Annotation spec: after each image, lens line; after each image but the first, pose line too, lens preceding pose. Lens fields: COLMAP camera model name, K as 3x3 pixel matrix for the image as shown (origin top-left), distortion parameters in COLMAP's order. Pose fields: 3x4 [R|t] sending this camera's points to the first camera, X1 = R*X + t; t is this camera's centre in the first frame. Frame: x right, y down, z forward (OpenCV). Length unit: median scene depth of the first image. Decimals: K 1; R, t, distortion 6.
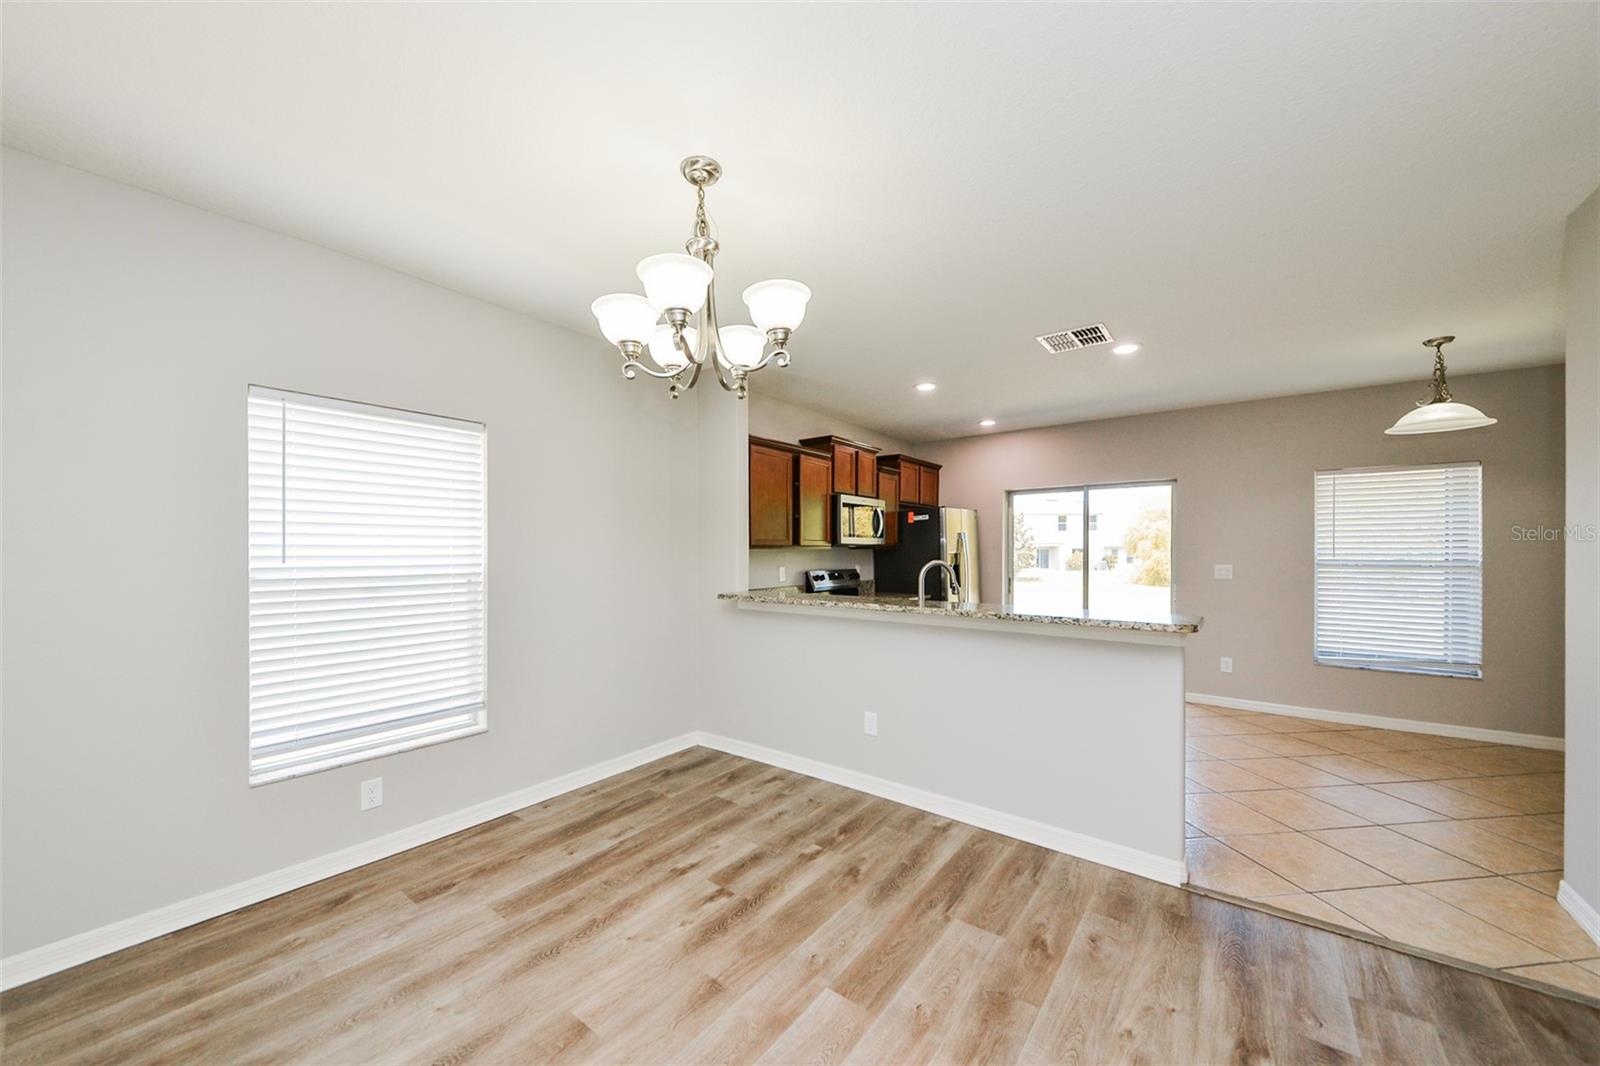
lens RADIAL K [[590.7, 0, 780.4], [0, 590.7, 554.9], [0, 0, 1]] dist [0.011403, -0.005620]
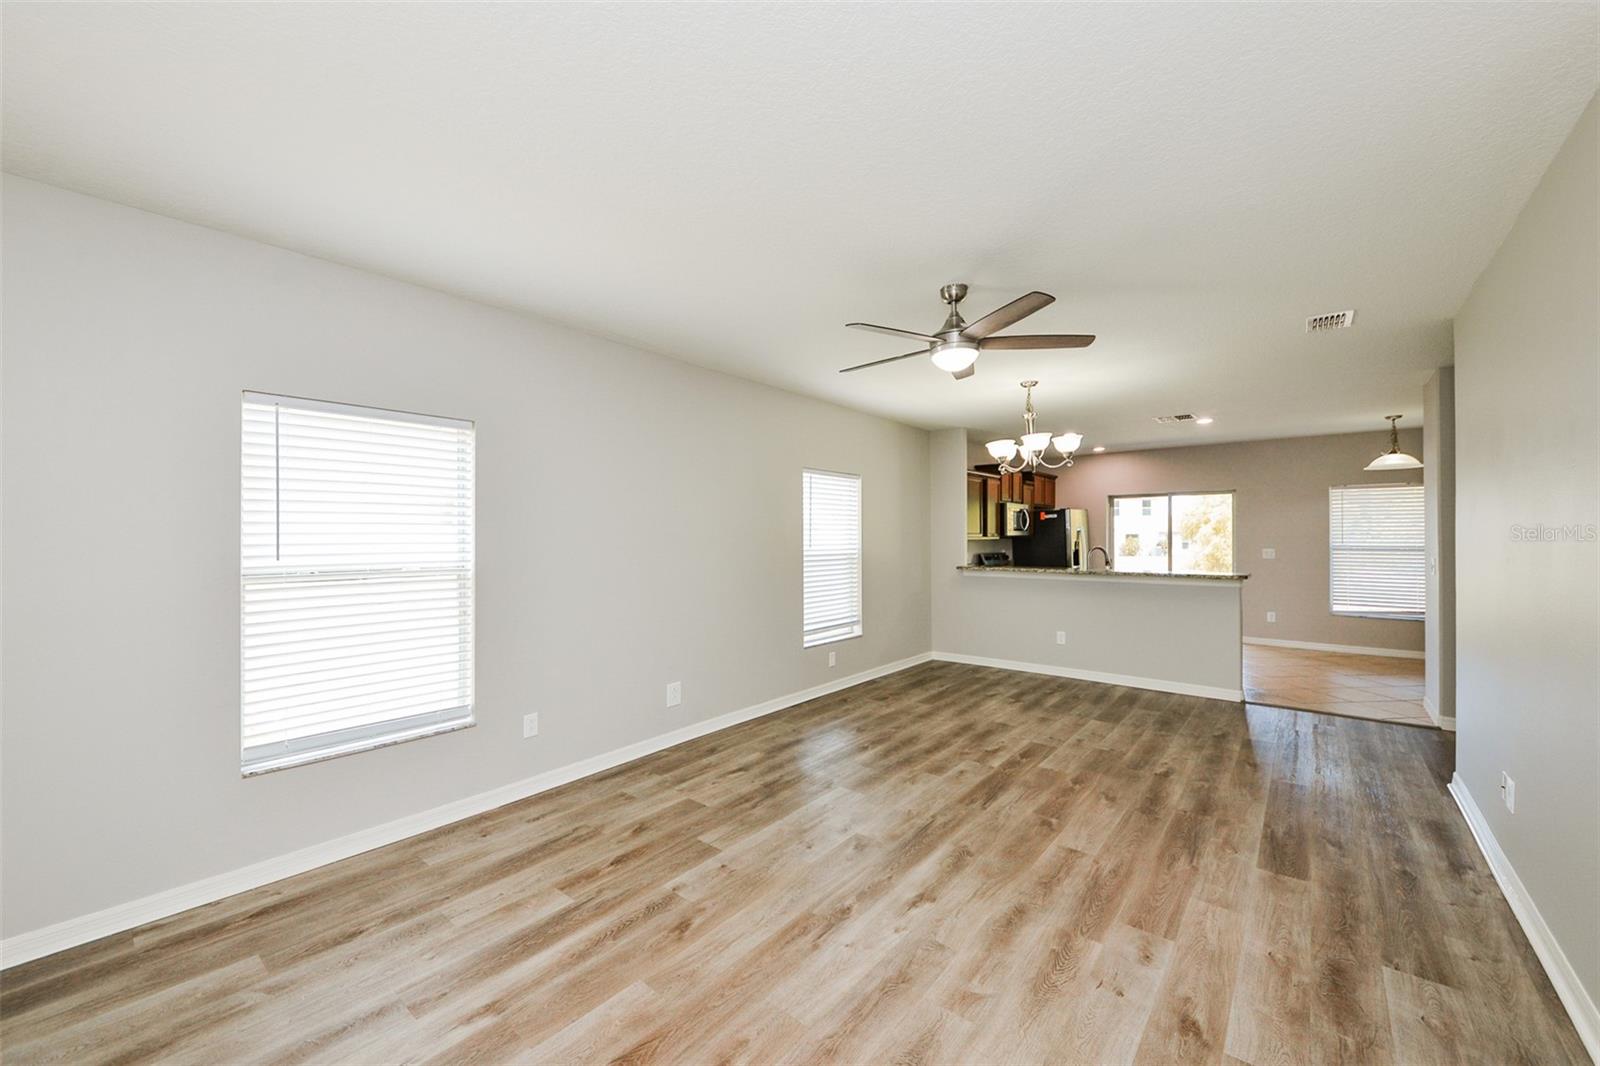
lens RADIAL K [[610.5, 0, 793.4], [0, 610.5, 532.5], [0, 0, 1]] dist [0.030402, -0.016084]
pose [[0.999440, -0.001068, -0.033458, -0.798247], [0.000626, 0.999912, -0.013214, -0.009688], [0.033469, 0.013186, 0.999353, -1.194667]]
